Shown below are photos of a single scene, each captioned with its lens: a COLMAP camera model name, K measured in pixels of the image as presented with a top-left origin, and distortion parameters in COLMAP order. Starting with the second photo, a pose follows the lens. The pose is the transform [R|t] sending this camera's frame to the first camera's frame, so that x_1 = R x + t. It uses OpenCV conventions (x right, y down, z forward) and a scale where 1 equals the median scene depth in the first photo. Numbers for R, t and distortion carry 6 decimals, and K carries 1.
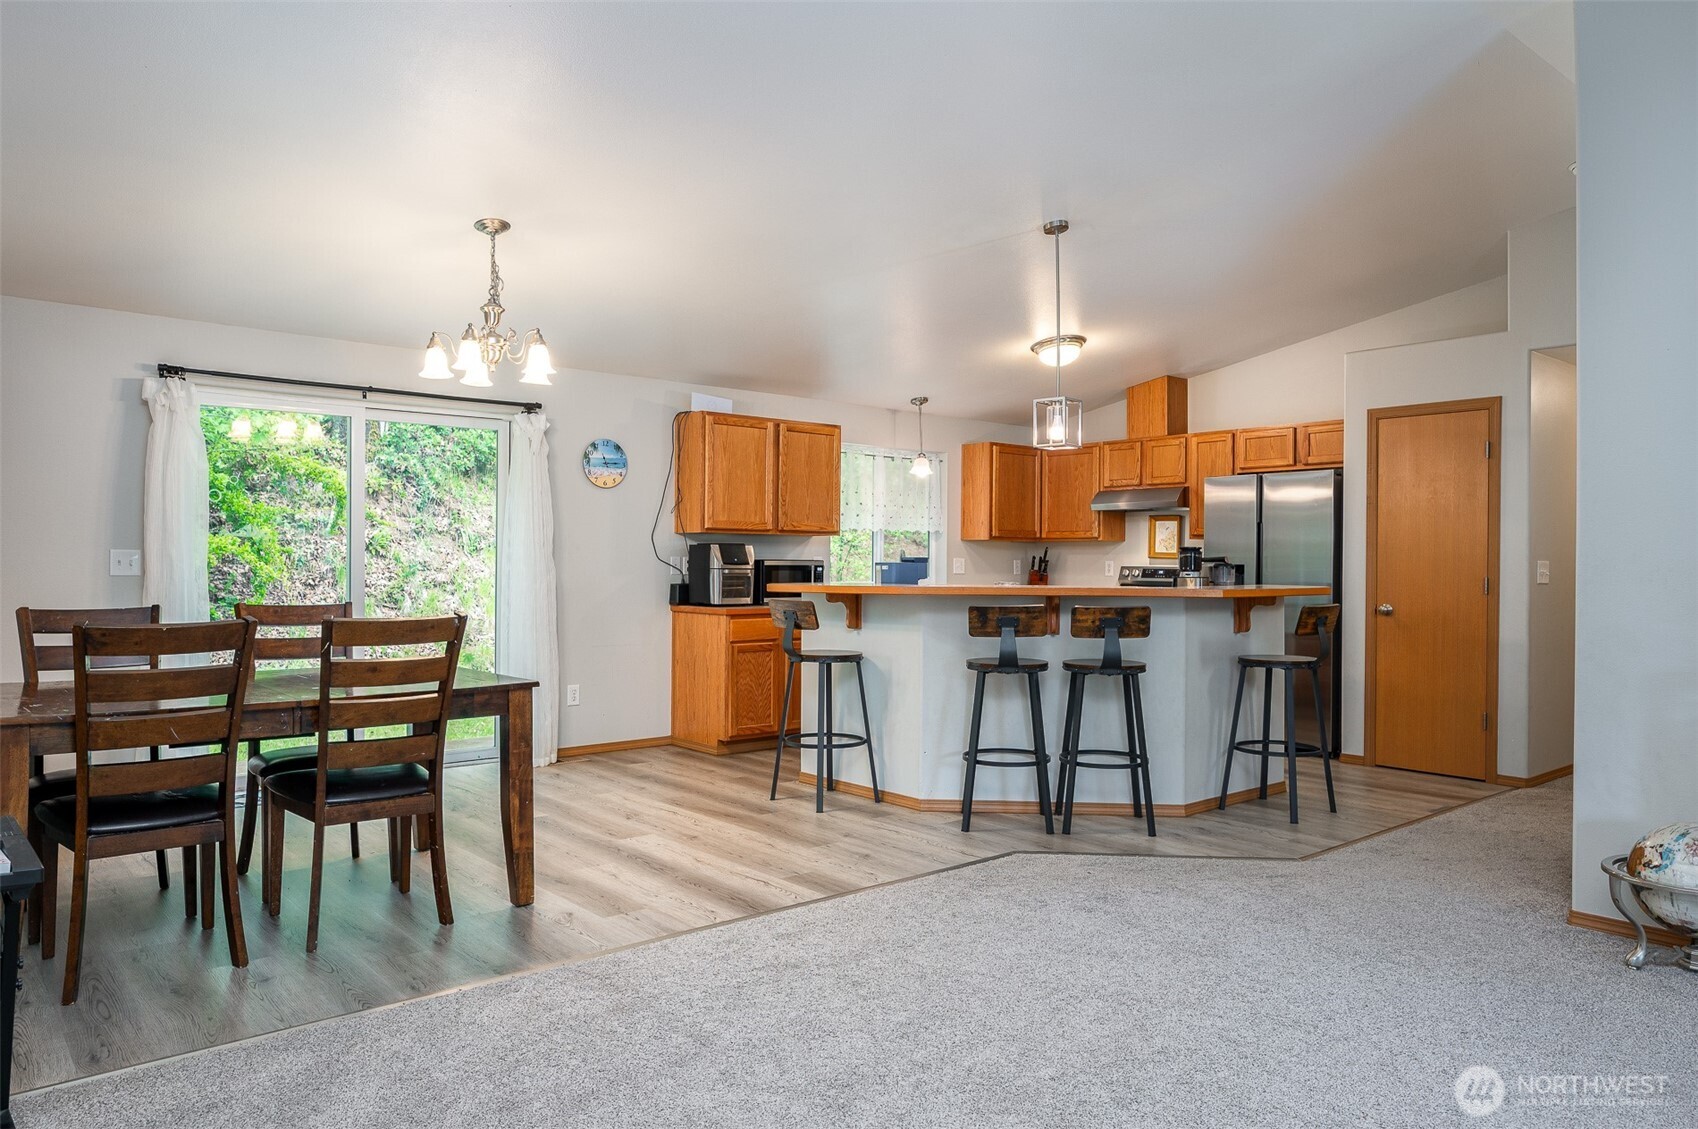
lens RADIAL K [[1142.5, 0, 865.4], [0, 1142.5, 563.5], [0, 0, 1]] dist [-0.009444, -0.000514]
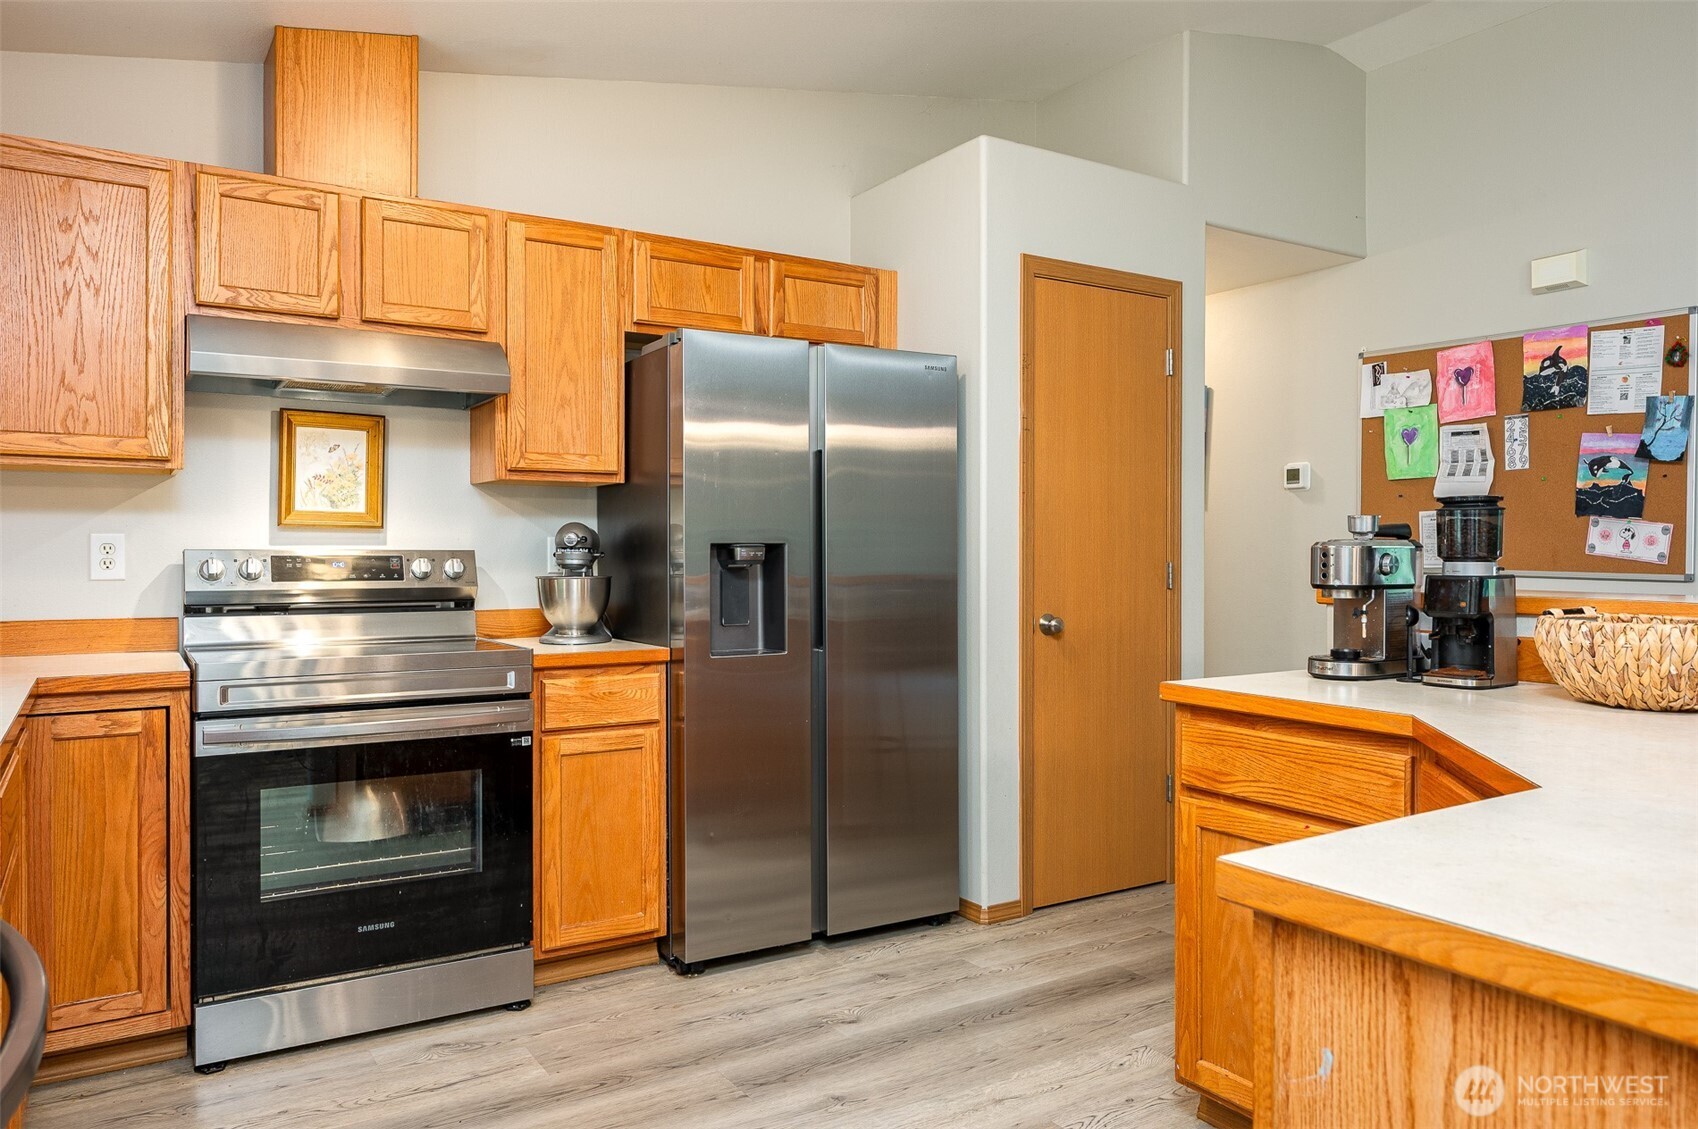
lens RADIAL K [[1142.5, 0, 850.5], [0, 1142.5, 555.1], [0, 0, 1]] dist [-0.009444, -0.000514]
pose [[0.158024, -0.011617, 0.987367, -0.112913], [0.000647, 0.999932, 0.011661, 0.000498], [-0.987435, -0.001204, 0.158021, 1.082237]]
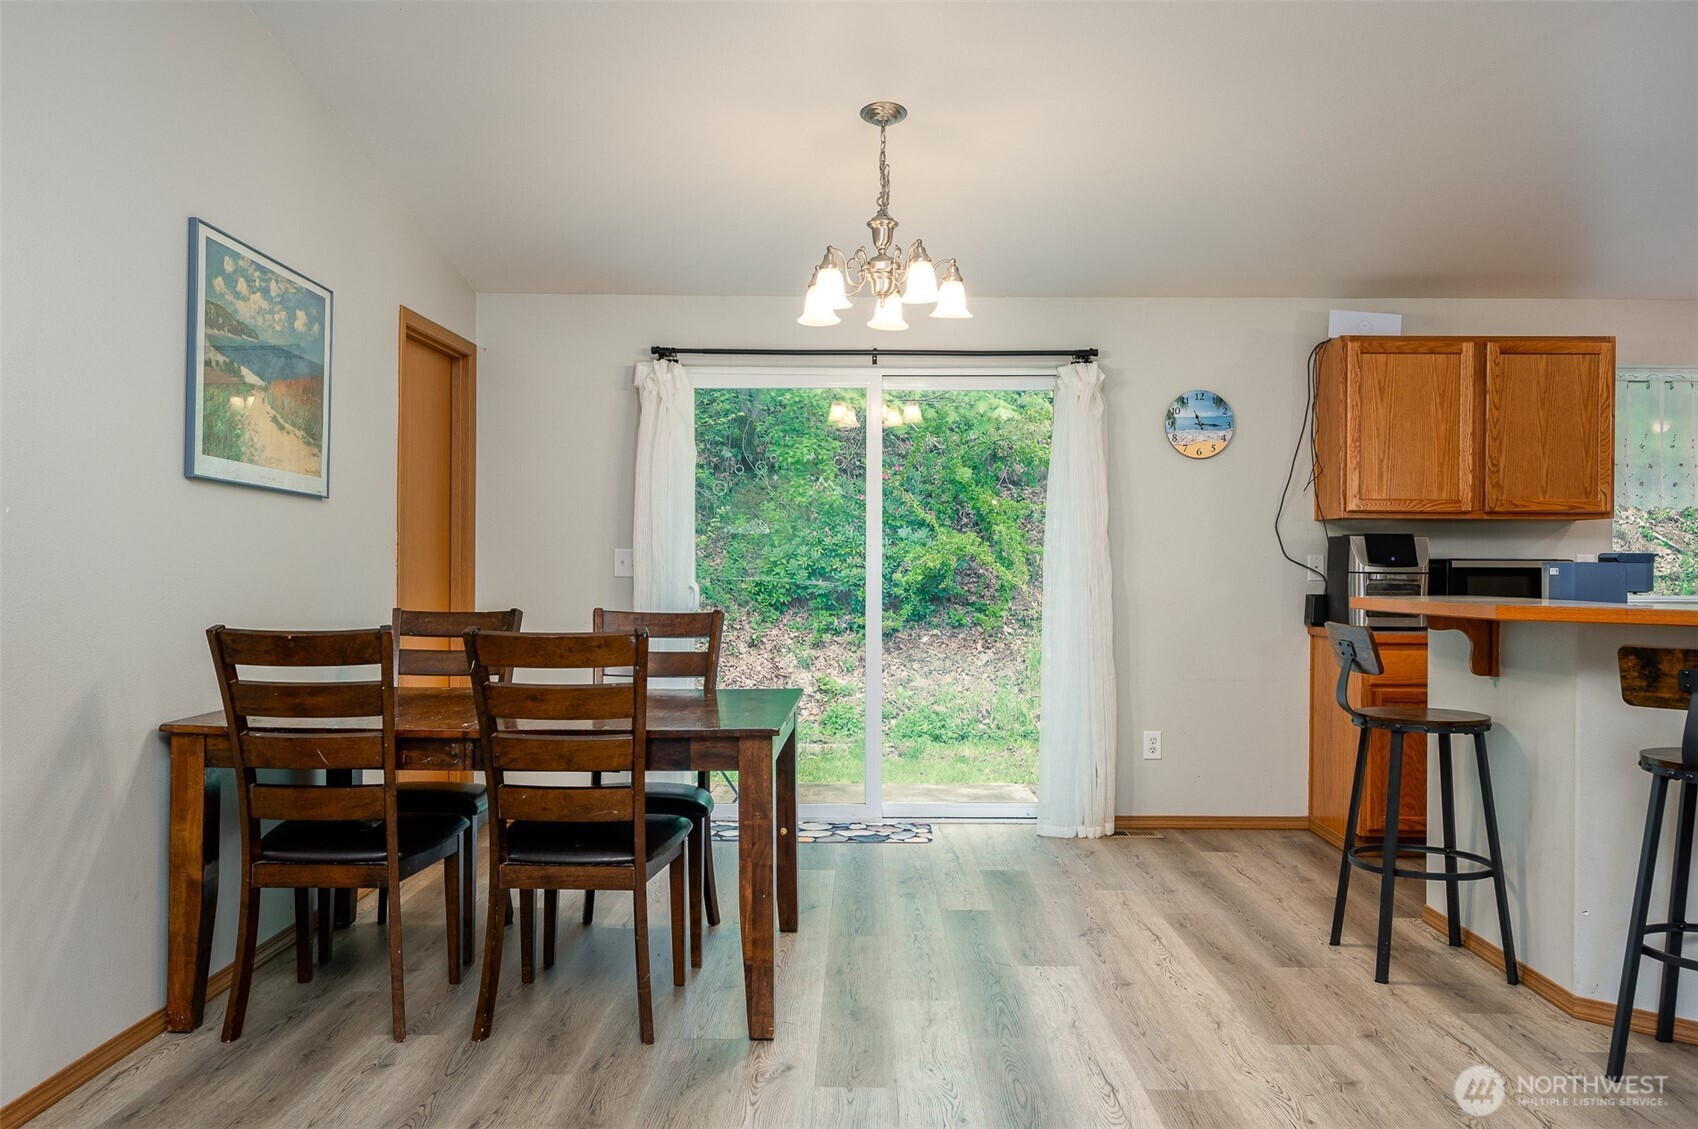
lens RADIAL K [[1347.6, 0, 843.8], [0, 1347.6, 566.9], [0, 0, 1]] dist [-0.006400, 0.003888]
pose [[0.743434, 0.001401, -0.668808, 0.190543], [-0.001388, 0.999999, 0.000551, 0.001402], [0.668808, 0.000518, 0.743435, 0.252359]]
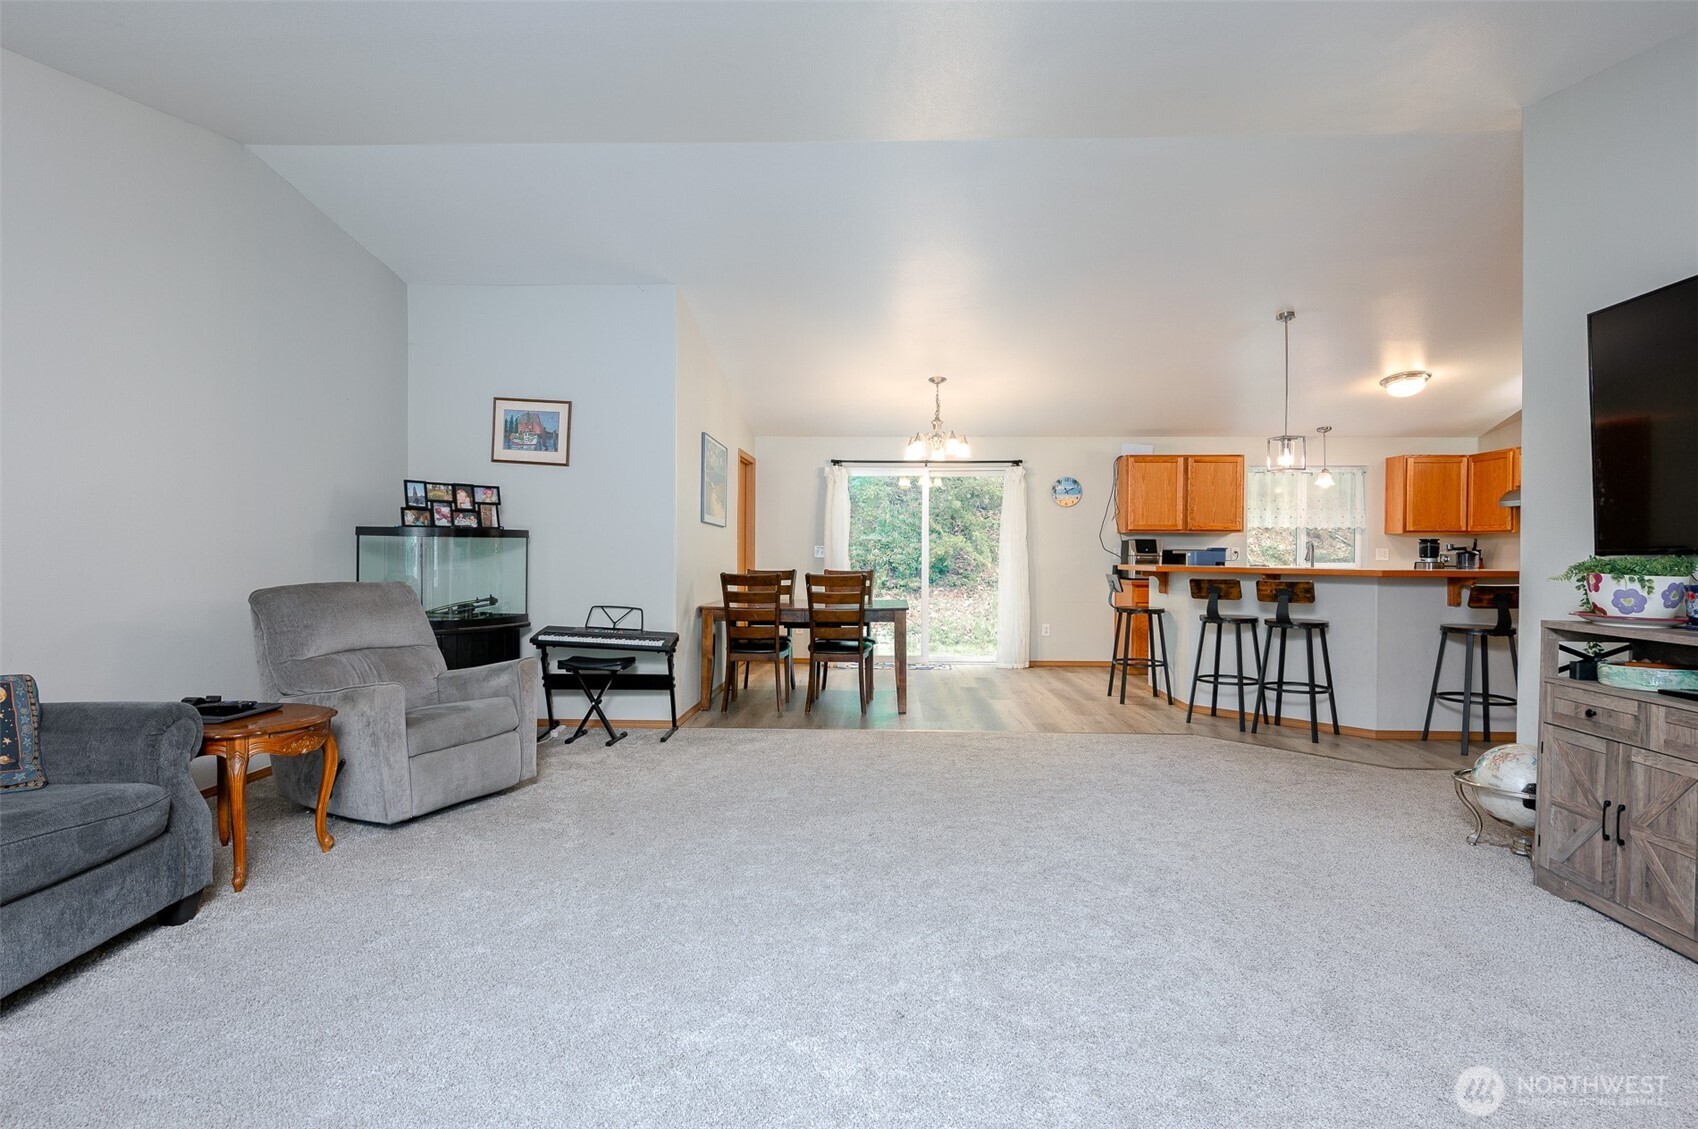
lens RADIAL K [[867.0, 0, 847.5], [0, 867.0, 559.4], [0, 0, 1]] dist [0.006457, -0.000231]
pose [[0.725179, 0.004628, -0.688545, 0.456763], [-0.000689, 0.999982, 0.005996, 0.003285], [0.688560, -0.003874, 0.725169, -0.146037]]
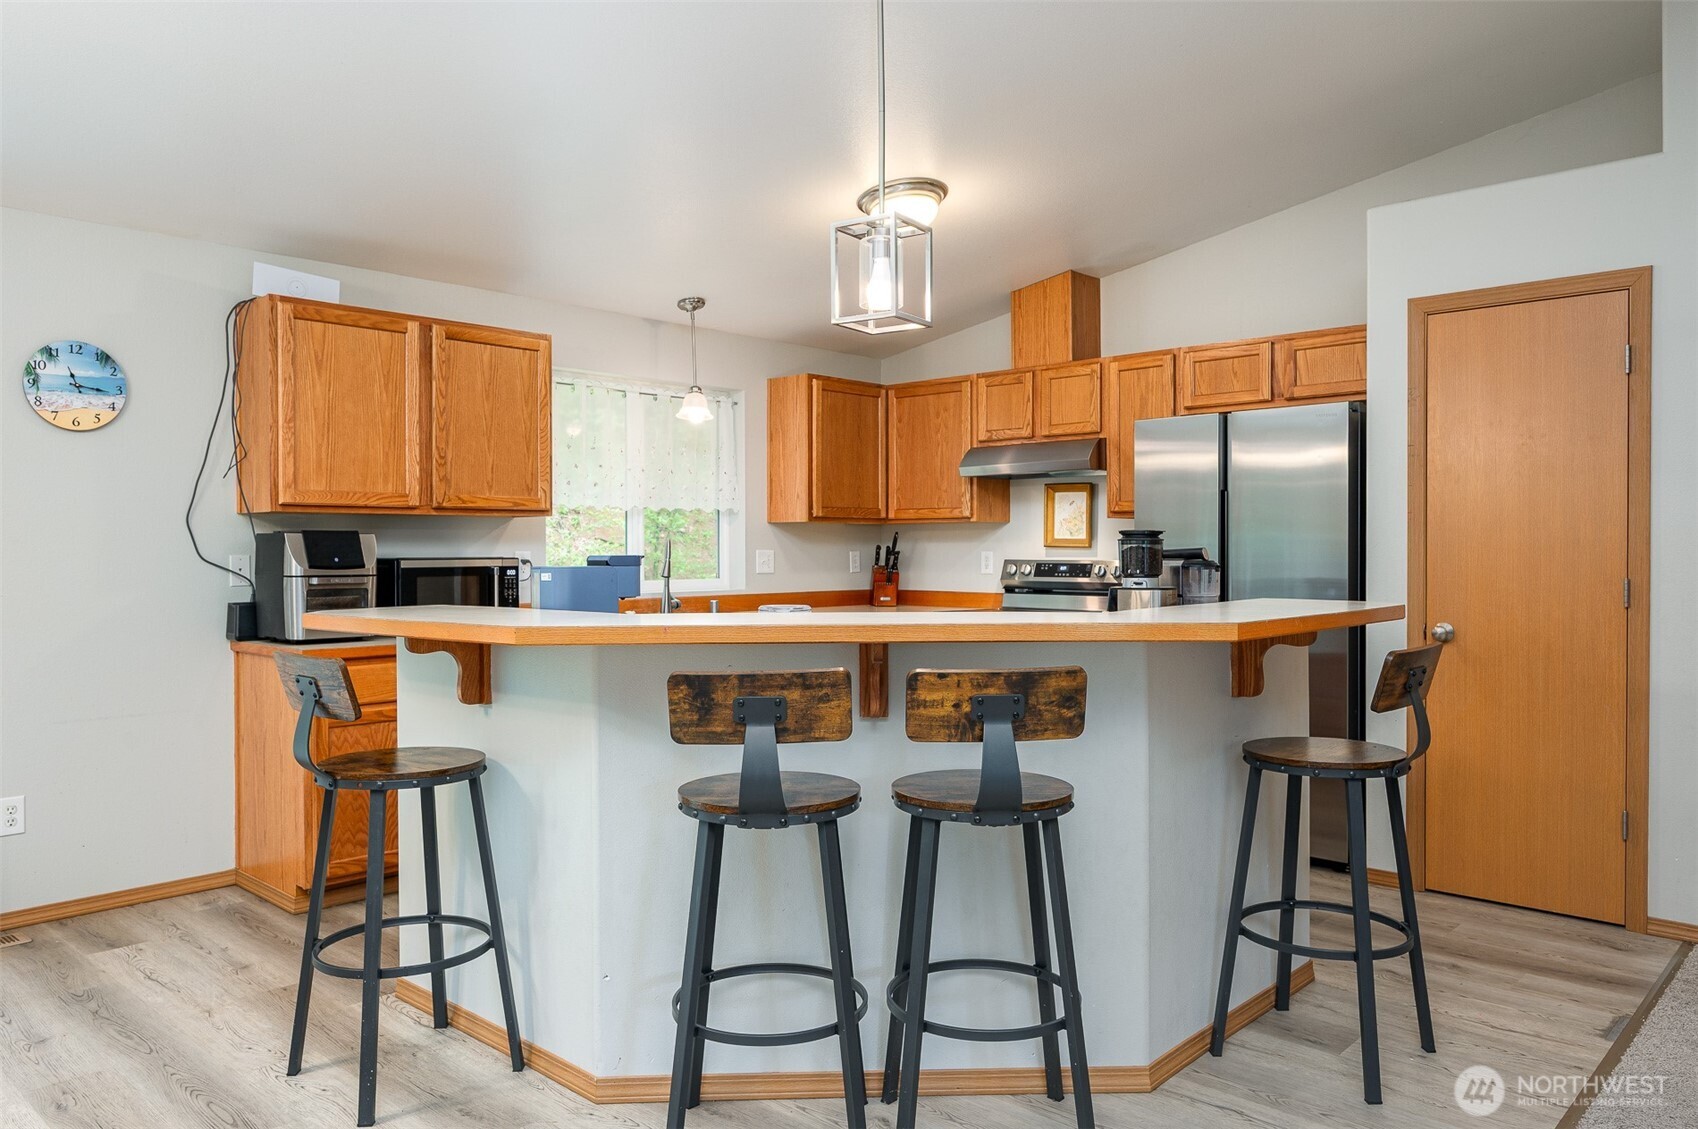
lens RADIAL K [[1191.2, 0, 866.0], [0, 1191.2, 558.7], [0, 0, 1]] dist [-0.011905, 0.001529]
pose [[0.993765, -0.011139, 0.110933, 0.092572], [0.010287, 0.999913, 0.008252, -0.006868], [-0.111015, -0.007060, 0.993794, 0.444054]]
